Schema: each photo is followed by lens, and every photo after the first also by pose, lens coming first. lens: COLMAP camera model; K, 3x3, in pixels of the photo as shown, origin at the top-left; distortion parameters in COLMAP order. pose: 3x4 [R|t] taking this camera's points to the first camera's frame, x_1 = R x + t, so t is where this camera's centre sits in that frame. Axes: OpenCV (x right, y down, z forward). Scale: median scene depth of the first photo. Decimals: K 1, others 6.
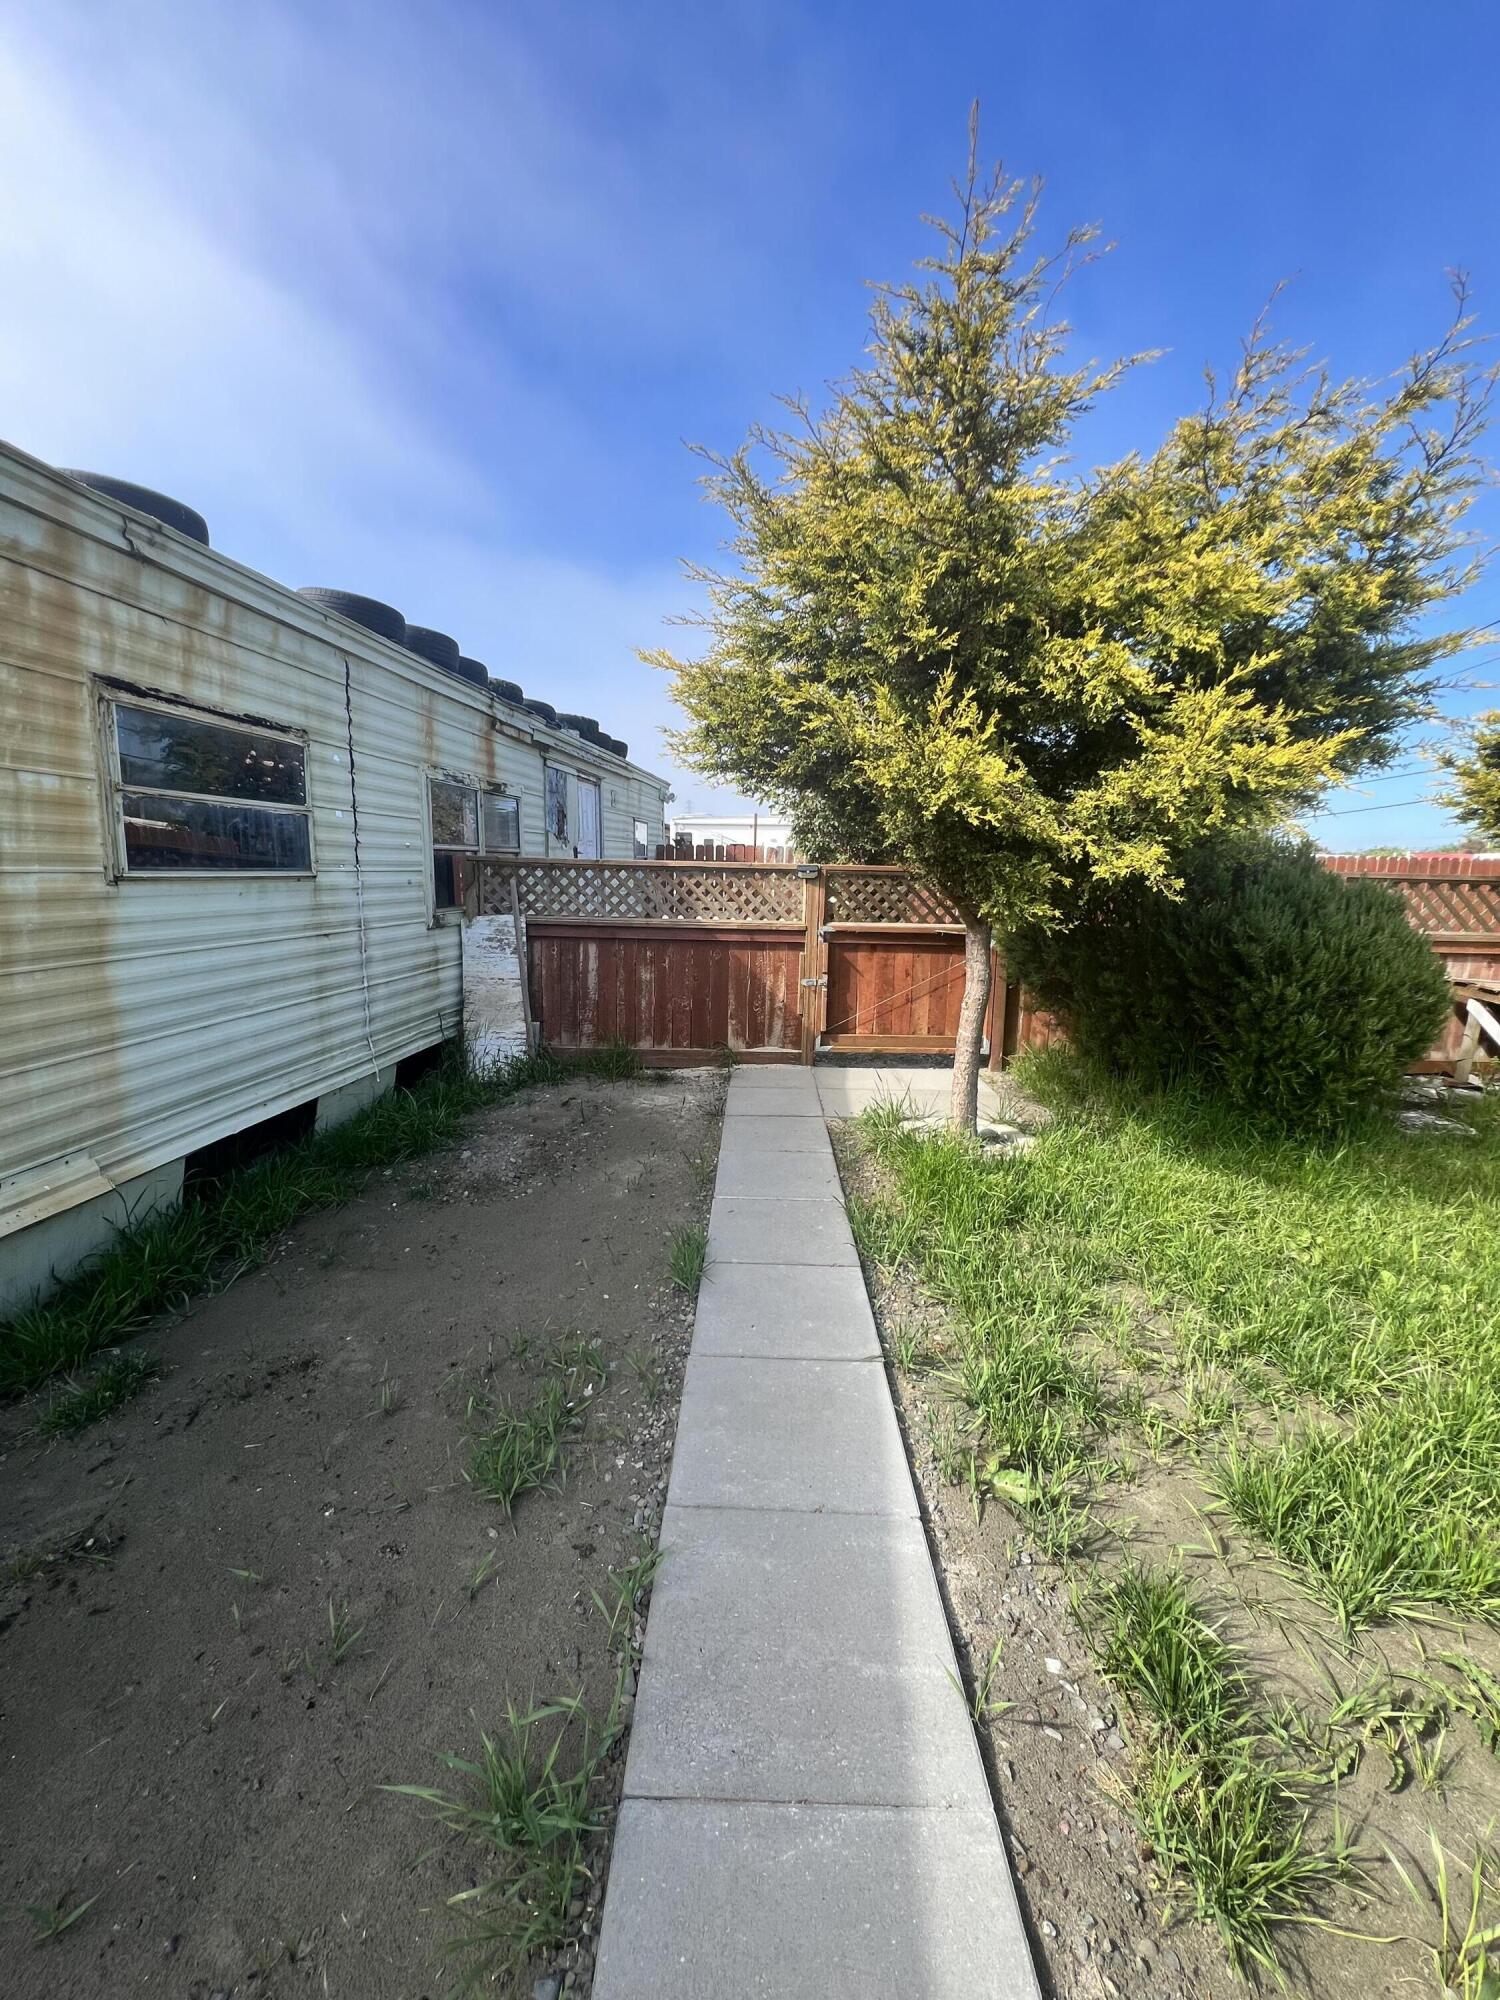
lens RADIAL K [[801.5, 0, 750.9], [0, 801.5, 997.8], [0, 0, 1]] dist [-0.007863, -0.000450]
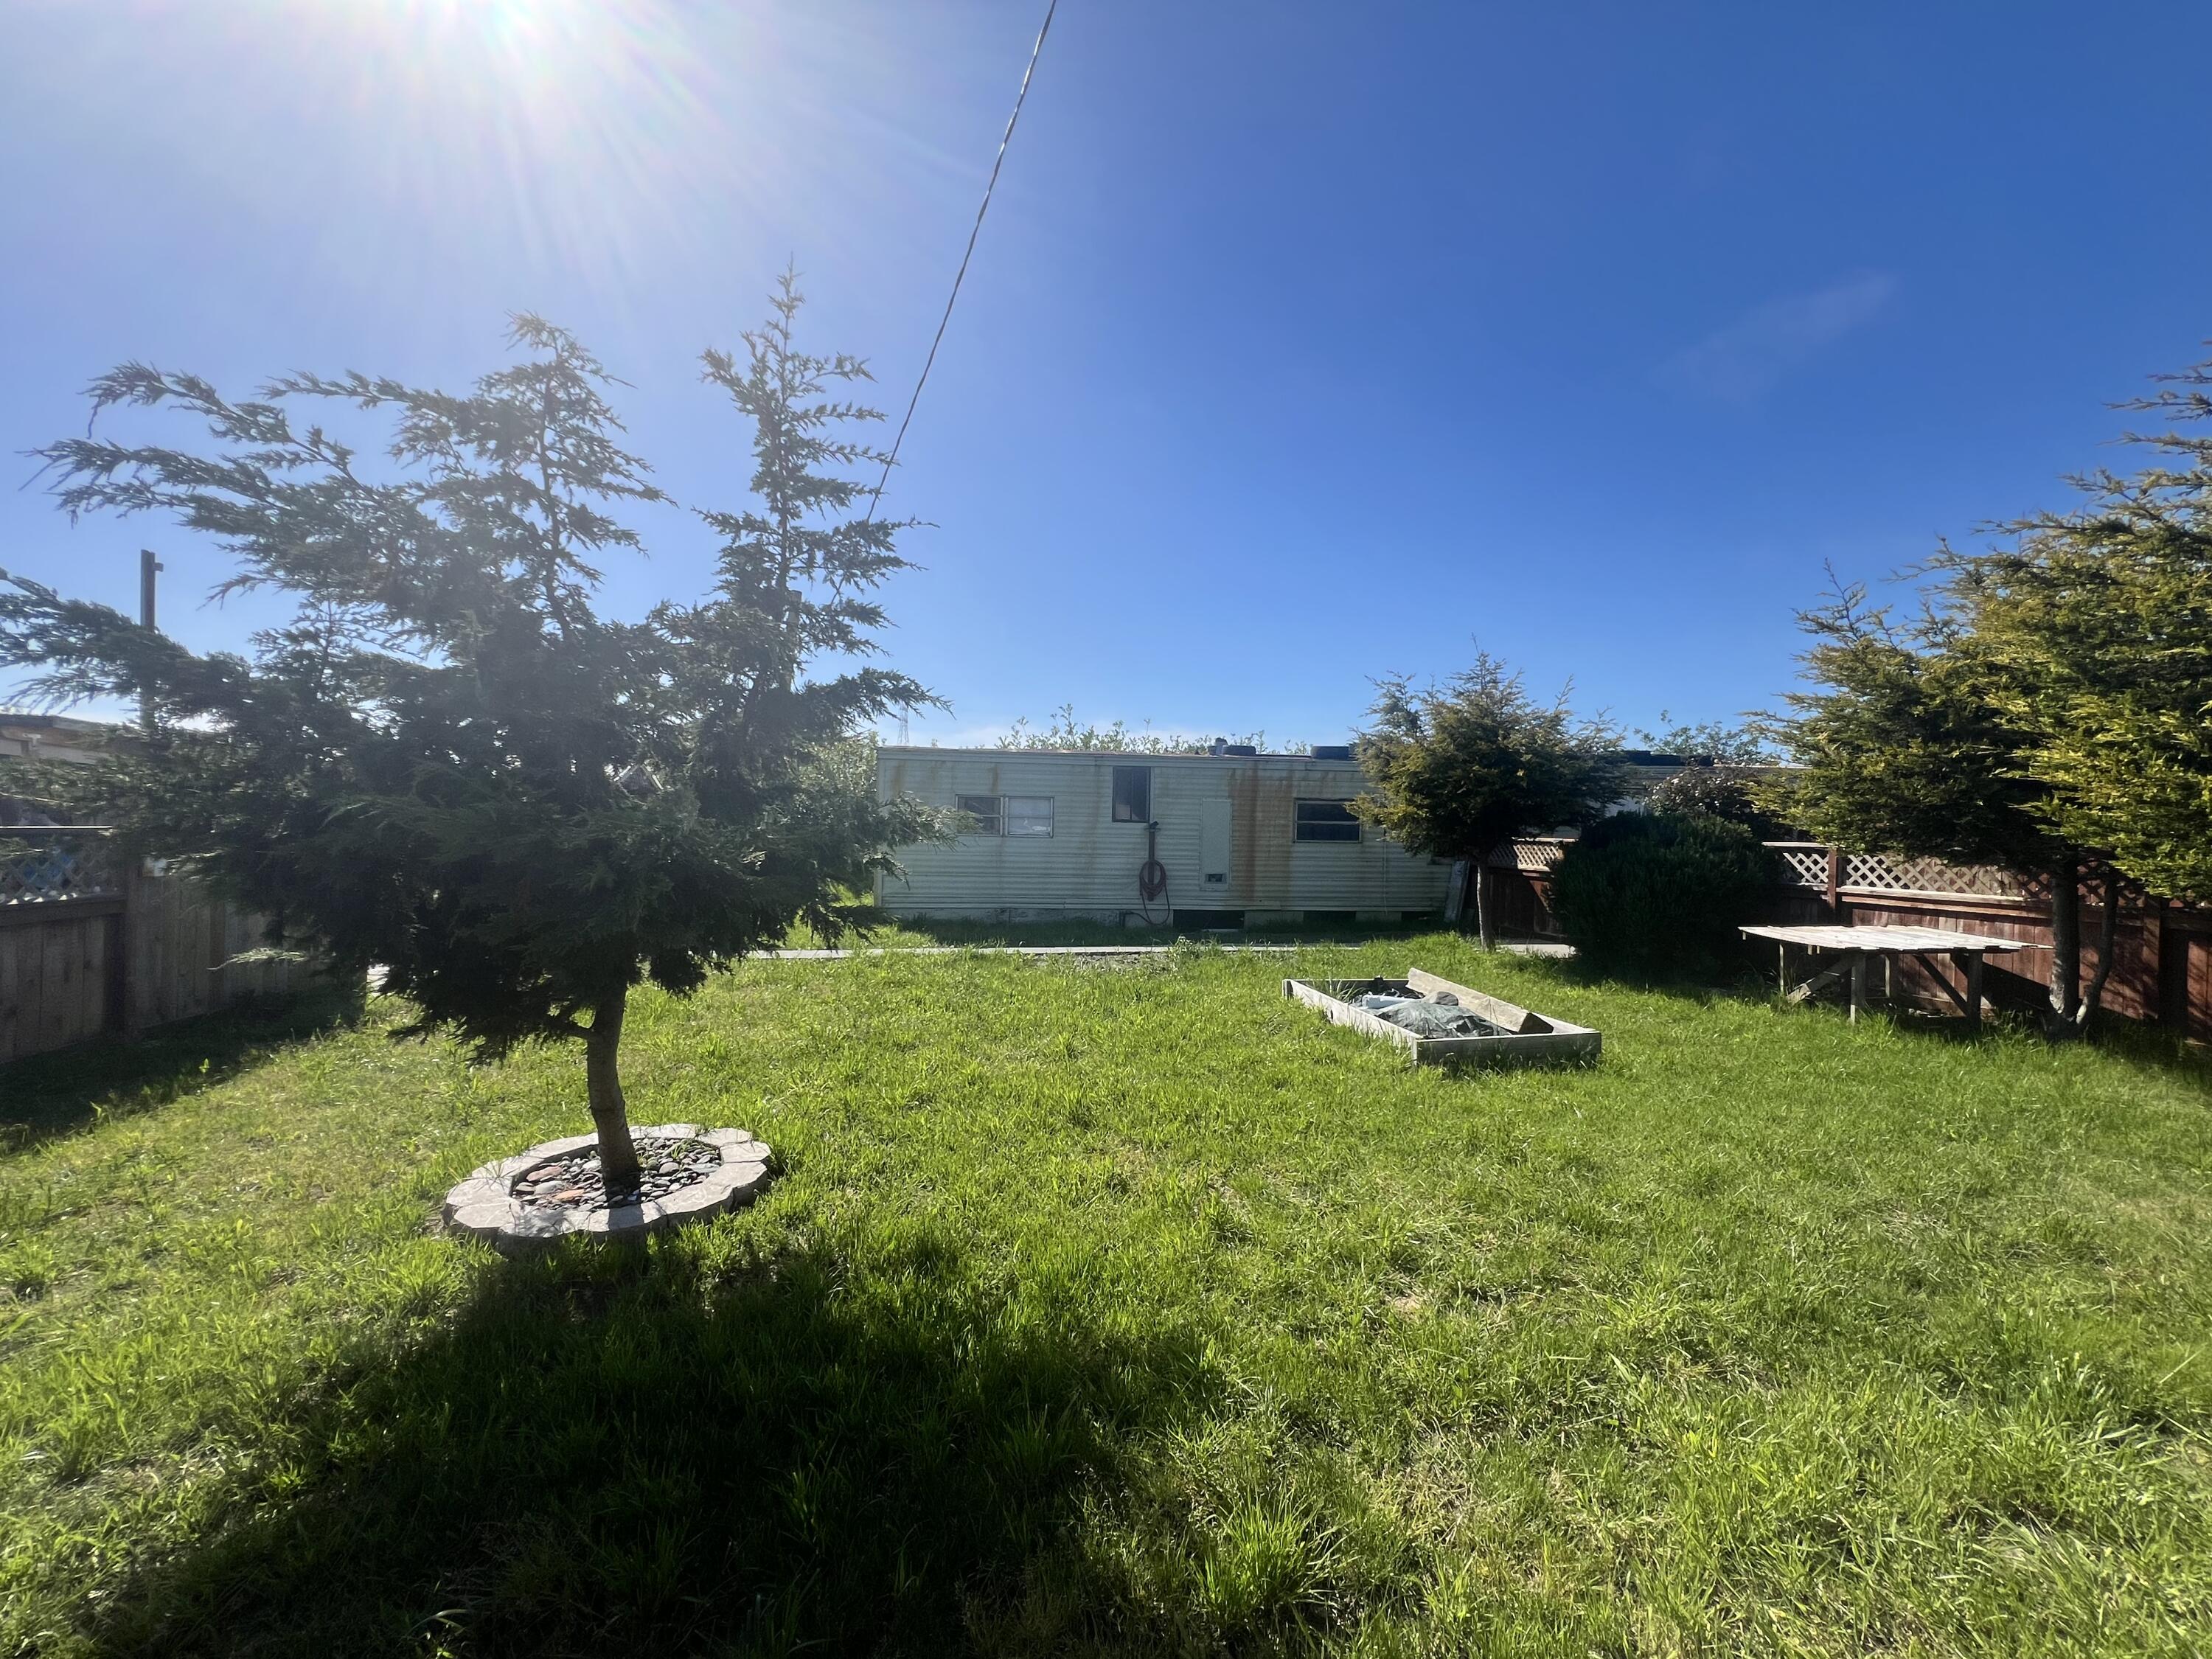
lens RADIAL K [[888.3, 0, 1106.1], [0, 888.3, 832.4], [0, 0, 1]] dist [-0.003290, 0.000987]
pose [[0.208706, -0.008940, -0.977937, 2.133659], [-0.165385, 0.985234, -0.044302, 0.107067], [0.963893, 0.170982, 0.204146, -0.576040]]
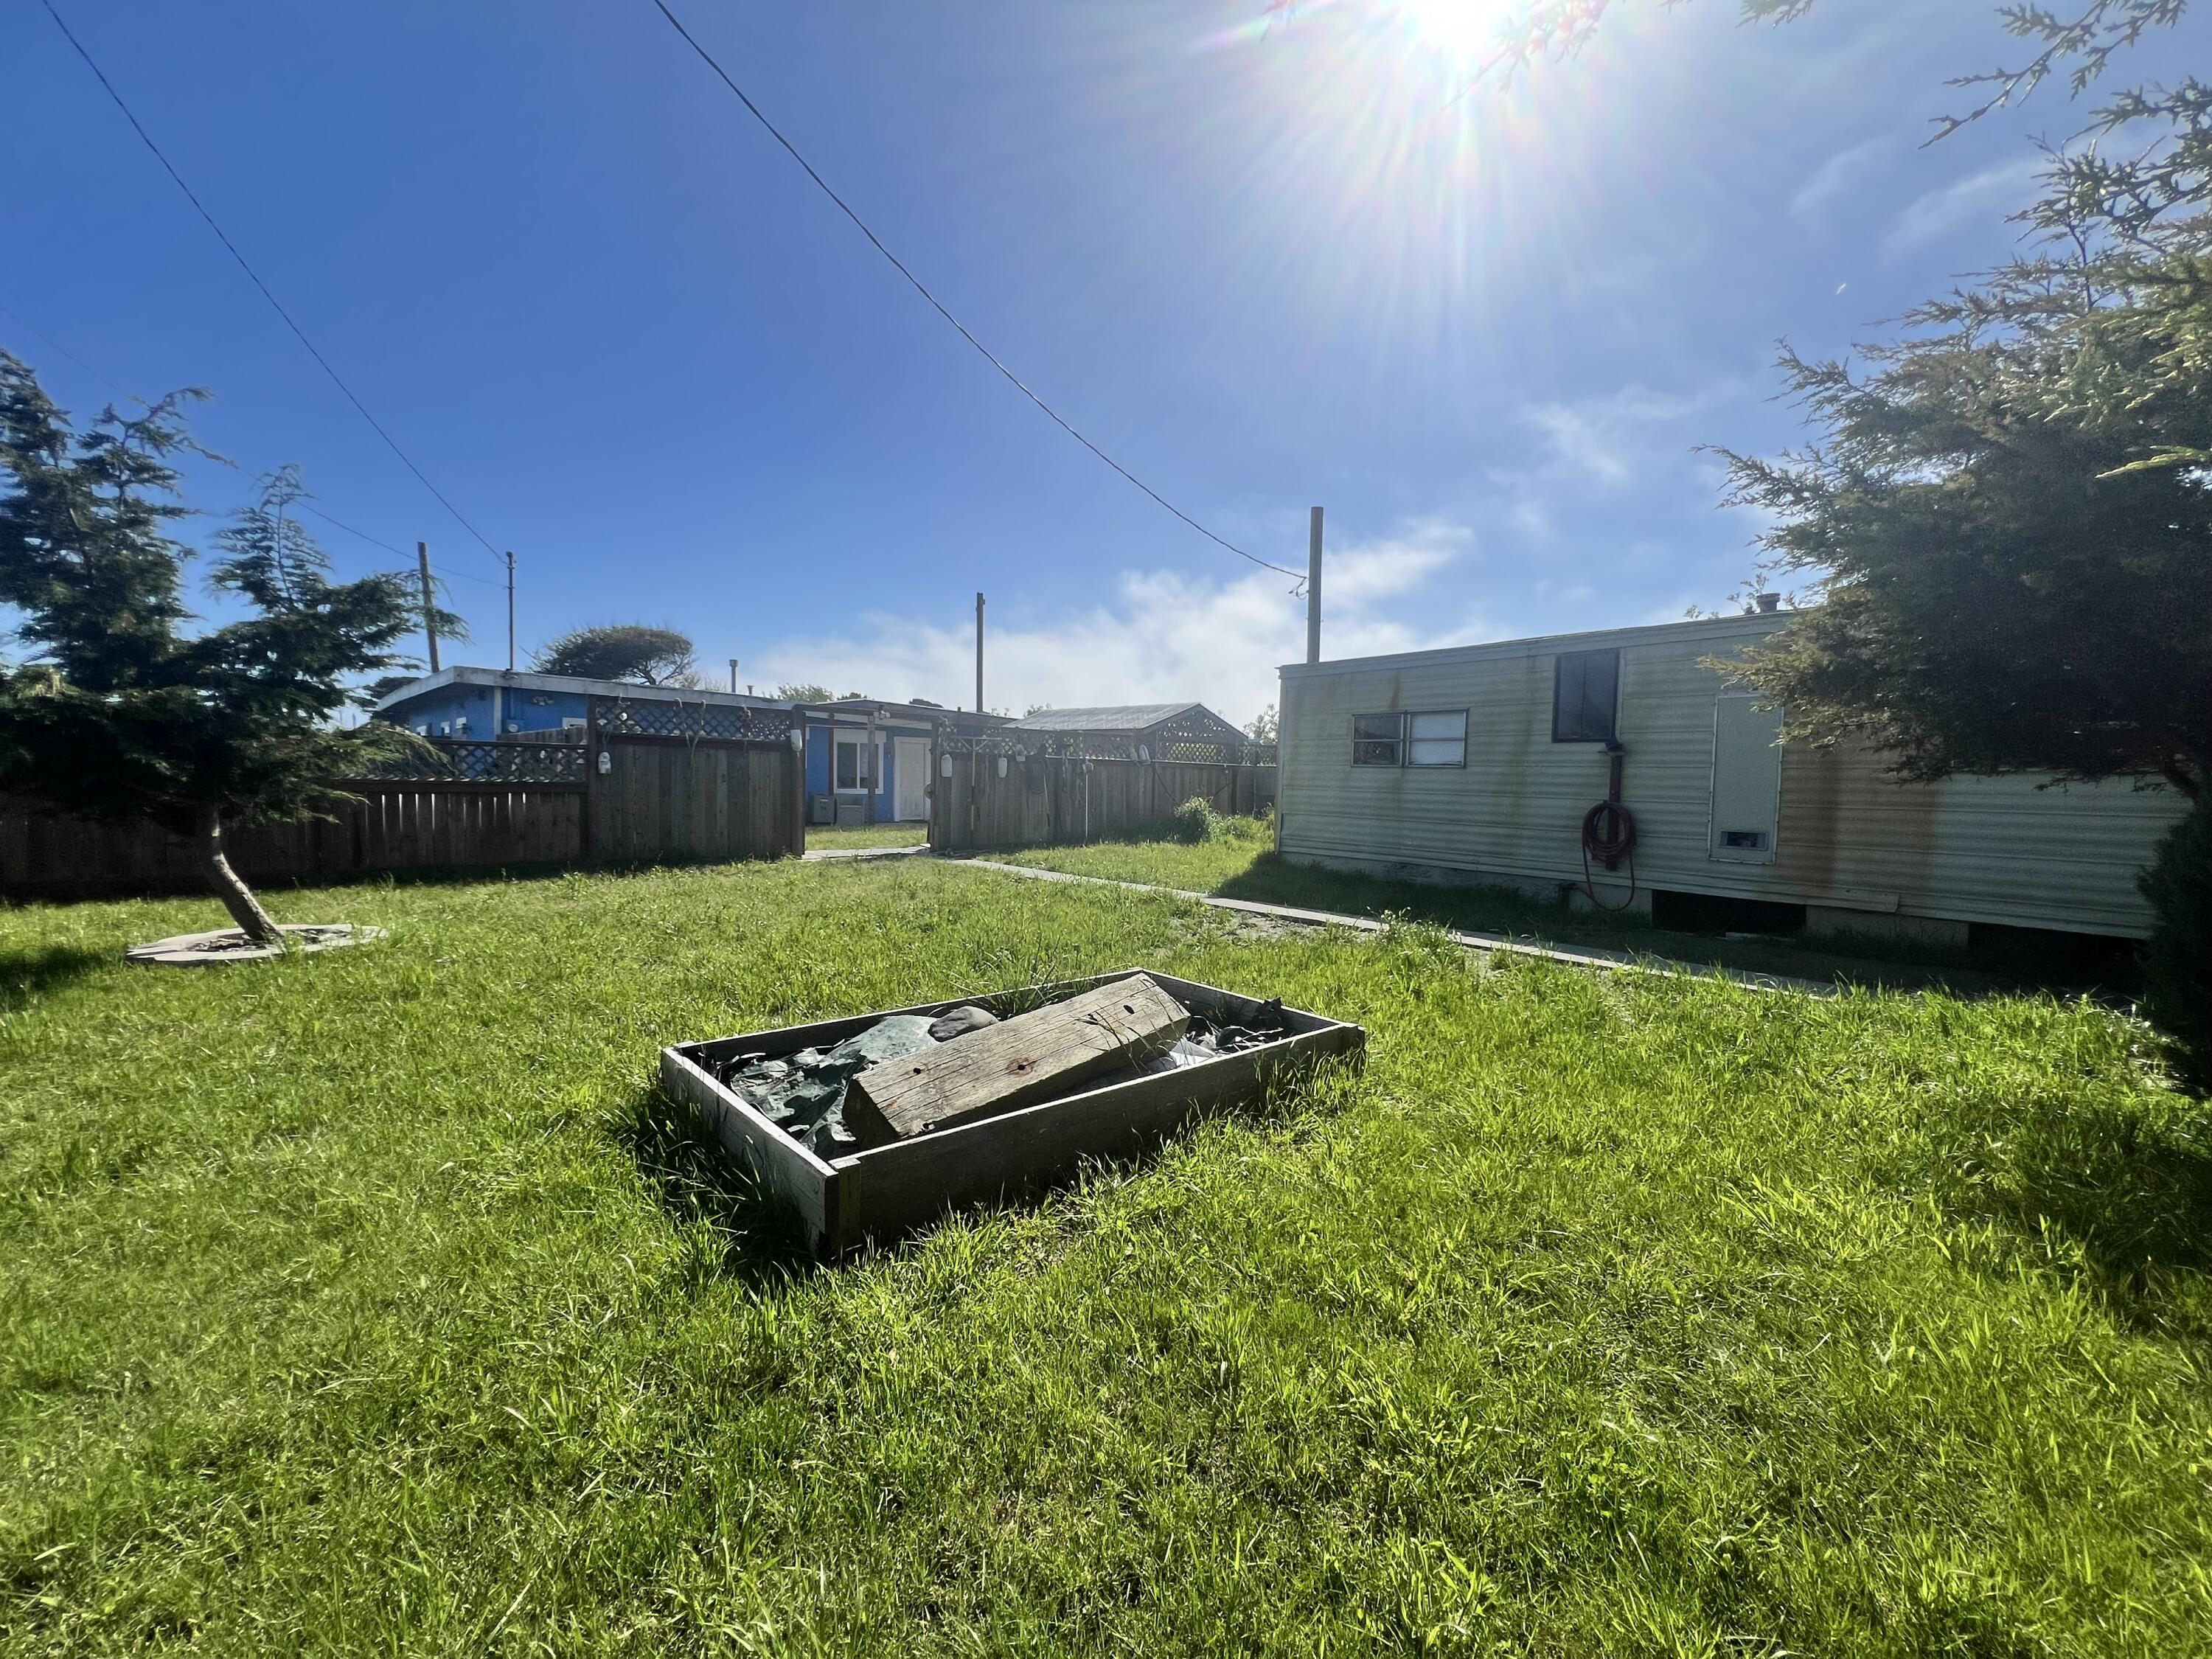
lens RADIAL K [[888.3, 0, 1104.9], [0, 888.3, 825.0], [0, 0, 1]] dist [-0.003290, 0.000987]
pose [[-0.729259, 0.003414, -0.684229, 1.321725], [-0.140035, 0.978077, 0.154132, -0.034720], [0.669755, 0.208218, -0.712793, 0.672455]]
